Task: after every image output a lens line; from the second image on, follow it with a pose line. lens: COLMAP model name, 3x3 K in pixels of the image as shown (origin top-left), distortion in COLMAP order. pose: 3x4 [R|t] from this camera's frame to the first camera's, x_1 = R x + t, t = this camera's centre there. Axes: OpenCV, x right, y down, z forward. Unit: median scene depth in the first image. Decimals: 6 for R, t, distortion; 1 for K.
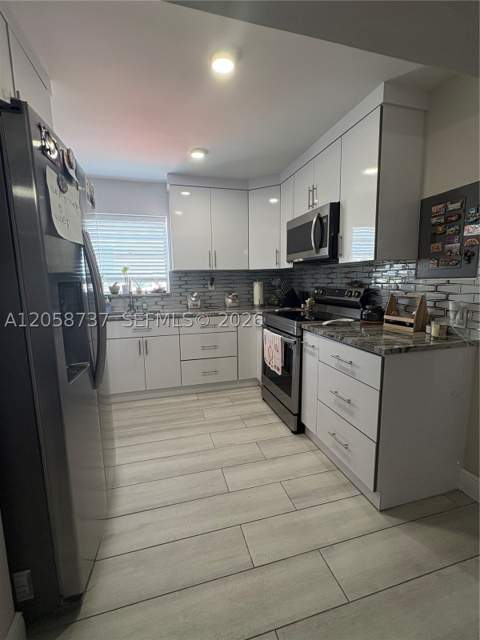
lens RADIAL K [[286.8, 0, 240.0], [0, 286.8, 320.0], [0, 0, 1]] dist [-0.000734, -0.000271]
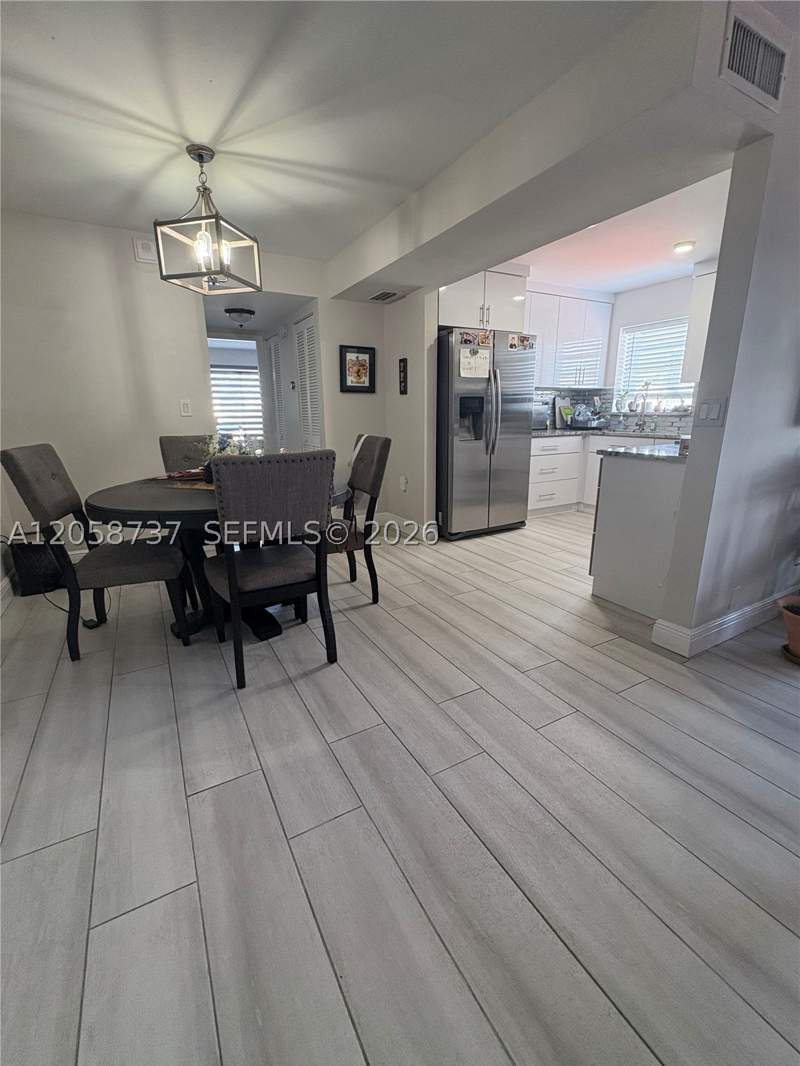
lens RADIAL K [[449.3, 0, 400.0], [0, 449.3, 533.0], [0, 0, 1]] dist [0.000245, -0.000097]
pose [[0.244469, 0.269949, -0.931323, 0.885312], [-0.124954, 0.961229, 0.245817, 0.027062], [0.961572, 0.056278, 0.268722, -0.130610]]
